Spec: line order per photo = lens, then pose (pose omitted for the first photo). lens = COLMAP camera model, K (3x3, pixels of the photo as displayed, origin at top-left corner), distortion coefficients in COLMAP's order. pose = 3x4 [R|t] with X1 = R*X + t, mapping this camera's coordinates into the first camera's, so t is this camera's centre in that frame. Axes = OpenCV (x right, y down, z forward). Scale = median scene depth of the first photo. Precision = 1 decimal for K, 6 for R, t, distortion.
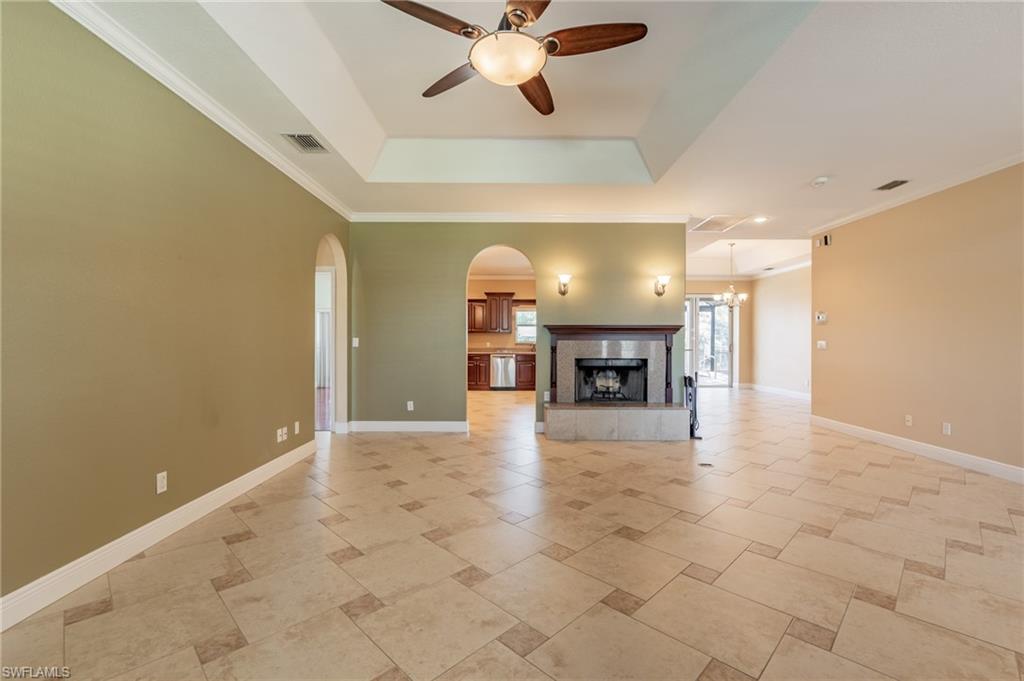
lens RADIAL K [[441.8, 0, 511.2], [0, 441.8, 342.9], [0, 0, 1]] dist [0.002515, -0.000556]
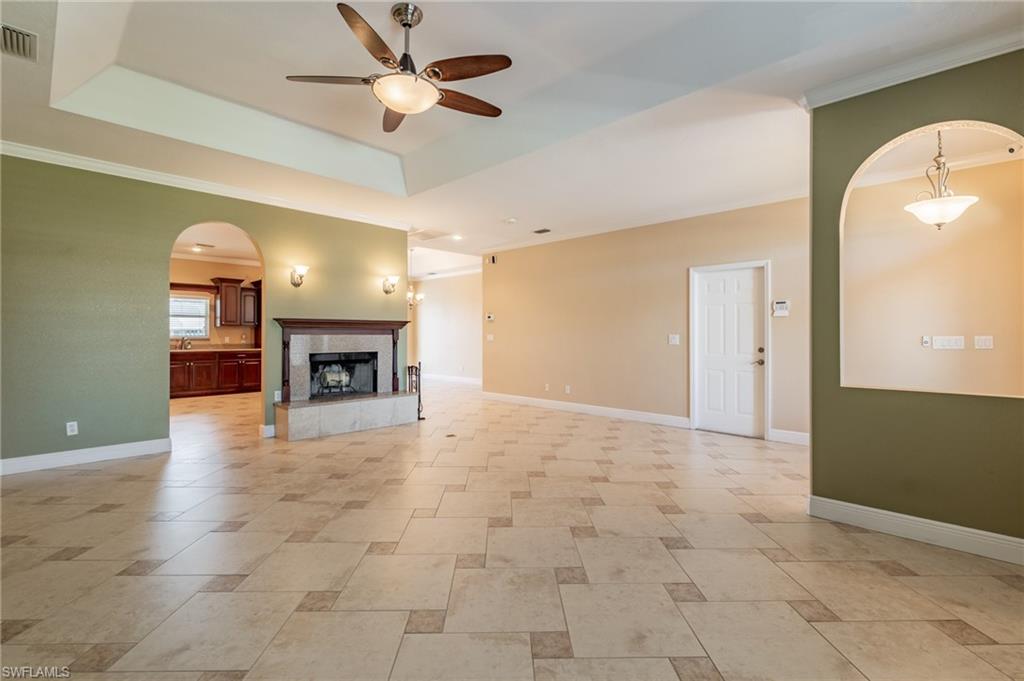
lens RADIAL K [[464.3, 0, 510.7], [0, 464.3, 333.5], [0, 0, 1]] dist [0.002179, -0.000047]
pose [[0.697538, -0.000086, 0.716547, -0.273158], [0.005574, 0.999970, -0.005306, -0.000439], [-0.716526, 0.007695, 0.697518, -0.017454]]
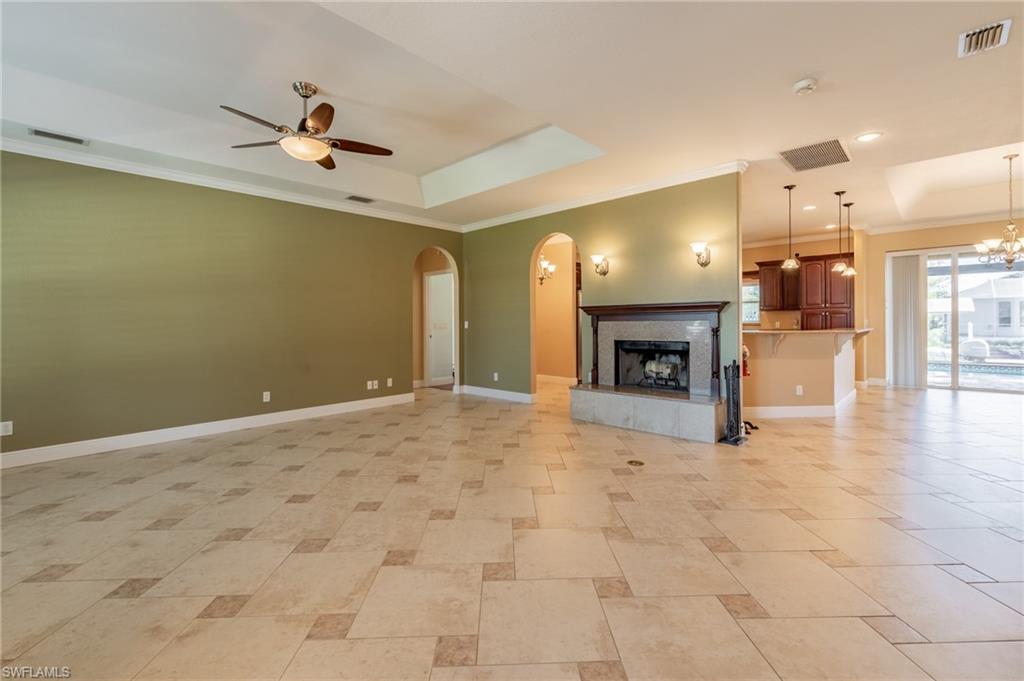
lens RADIAL K [[441.8, 0, 506.2], [0, 441.8, 323.2], [0, 0, 1]] dist [0.002515, -0.000556]
pose [[0.722243, -0.009332, -0.691576, 0.641152], [0.009225, 0.999950, -0.003859, -0.000134], [0.691578, -0.003593, 0.722293, 0.141873]]
